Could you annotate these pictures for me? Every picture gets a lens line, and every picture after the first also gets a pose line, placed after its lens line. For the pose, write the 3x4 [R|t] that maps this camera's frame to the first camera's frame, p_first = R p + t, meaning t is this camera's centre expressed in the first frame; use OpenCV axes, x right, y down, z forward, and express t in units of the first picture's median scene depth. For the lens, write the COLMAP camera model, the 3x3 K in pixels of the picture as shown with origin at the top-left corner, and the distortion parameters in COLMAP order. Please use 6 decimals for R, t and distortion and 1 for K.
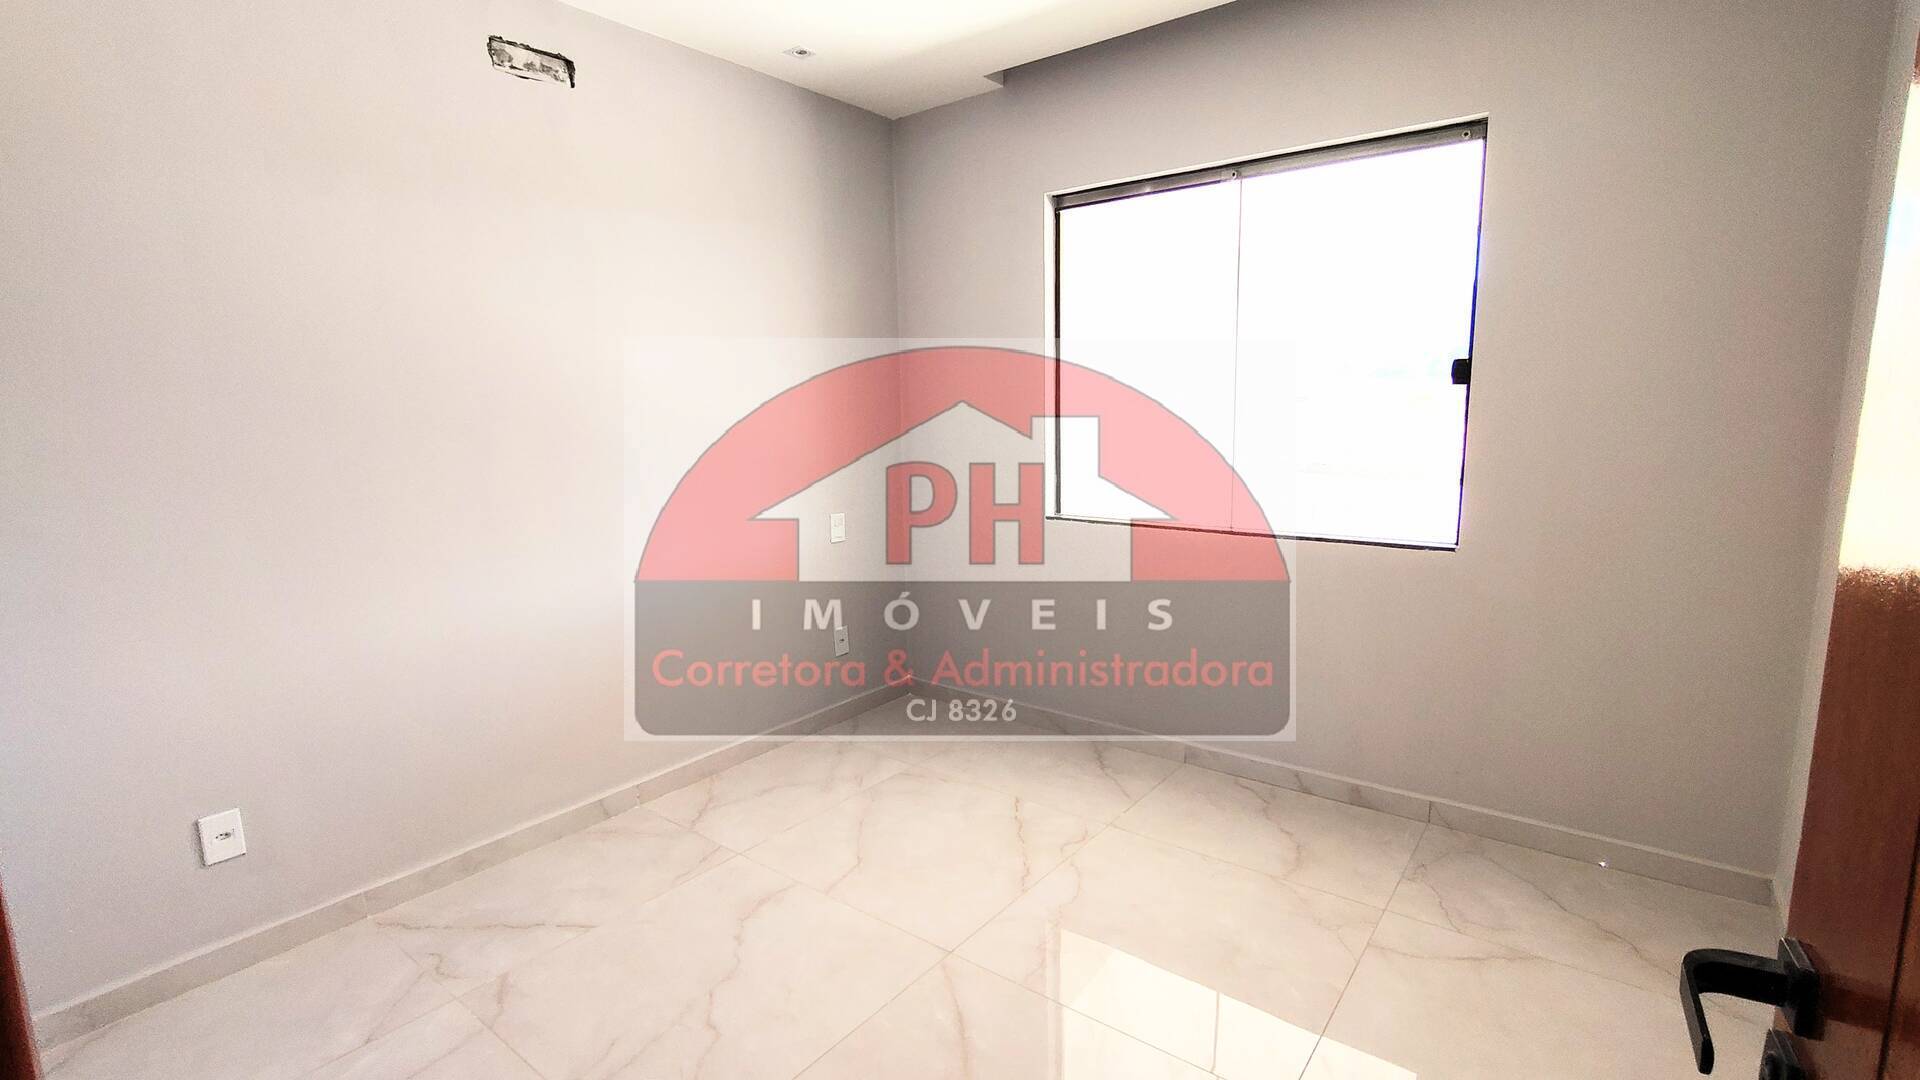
lens RADIAL K [[898.8, 0, 951.1], [0, 898.8, 532.8], [0, 0, 1]] dist [-0.004310, 0.003563]
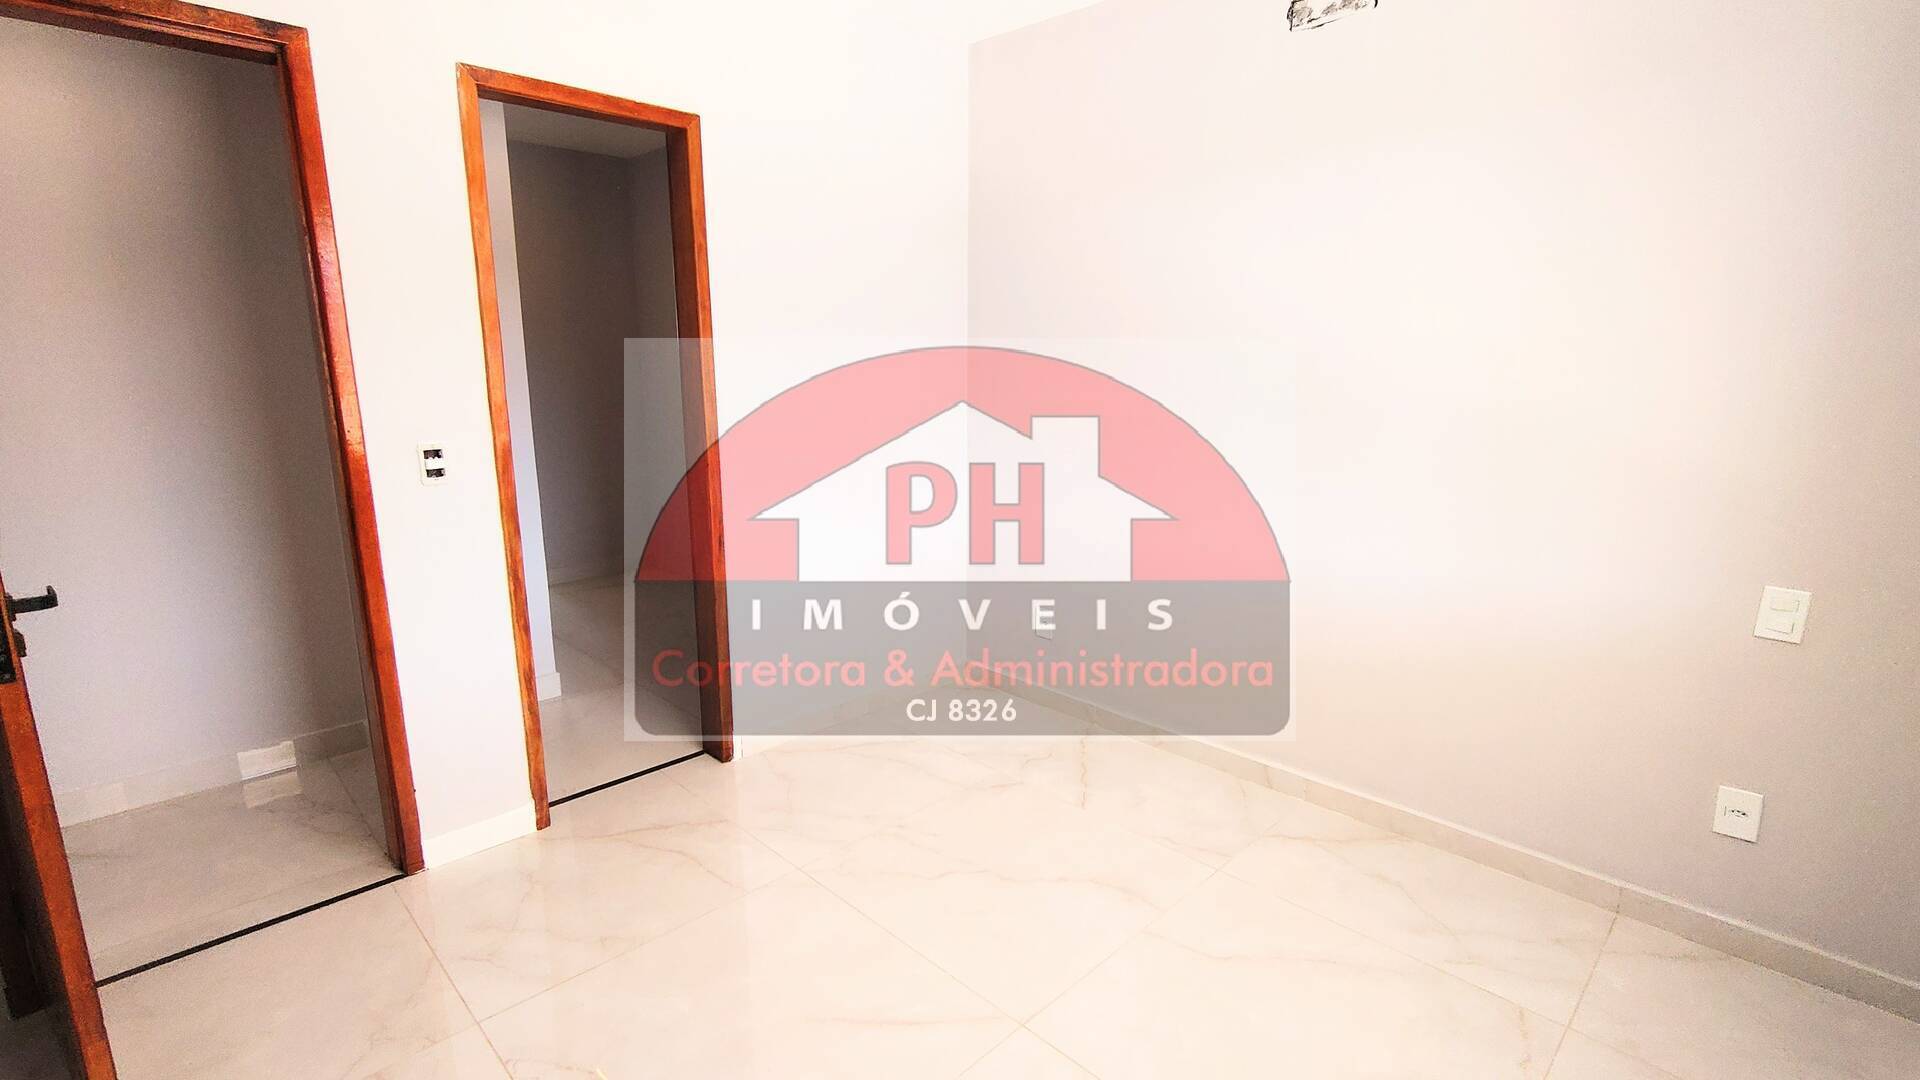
lens RADIAL K [[898.8, 0, 953.0], [0, 898.8, 537.0], [0, 0, 1]] dist [-0.004310, 0.003563]
pose [[-0.116344, 0.232546, -0.965602, 0.527387], [-0.150694, 0.956815, 0.248587, -0.131062], [0.981710, 0.174432, -0.076277, 0.671492]]
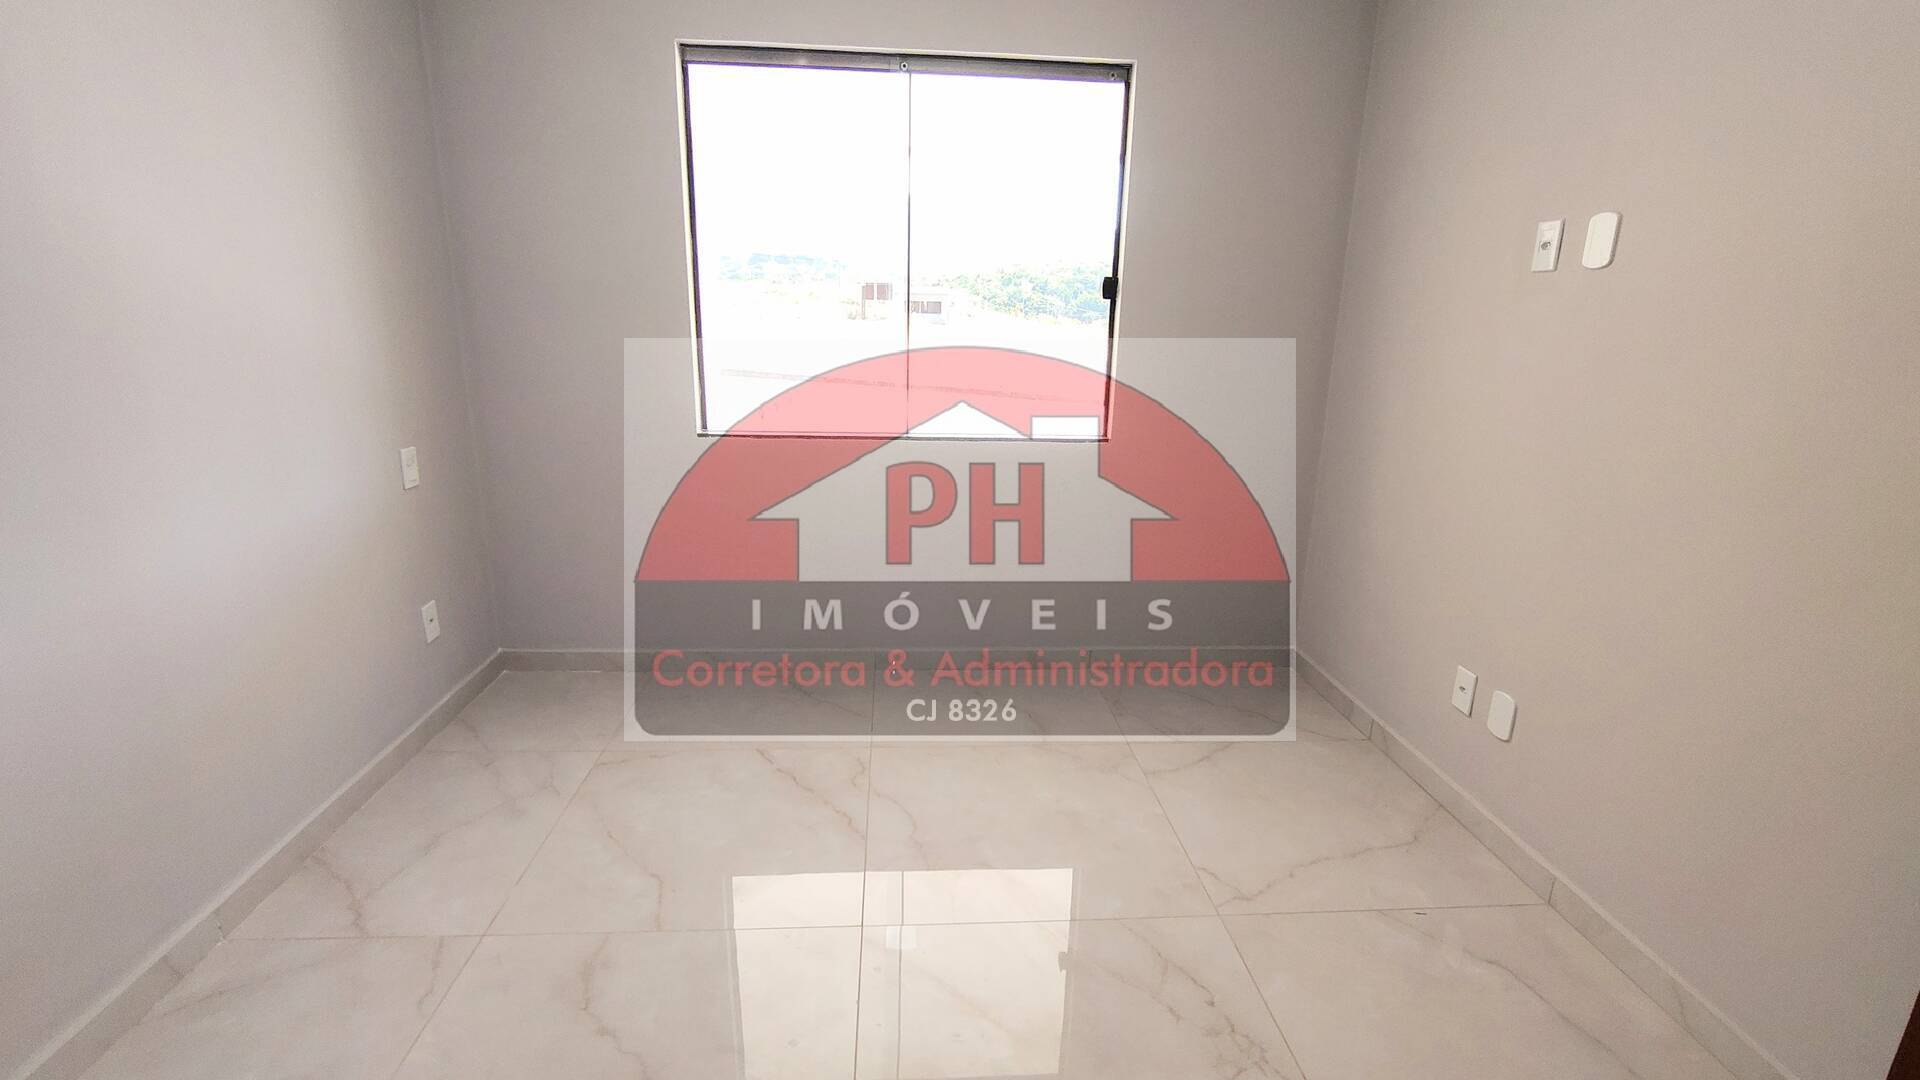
lens RADIAL K [[898.8, 0, 962.1], [0, 898.8, 541.3], [0, 0, 1]] dist [-0.004310, 0.003563]
pose [[0.735658, -0.139253, 0.662884, -0.346161], [0.060951, 0.988278, 0.139966, -0.025582], [-0.674605, -0.062564, 0.735523, 0.214587]]
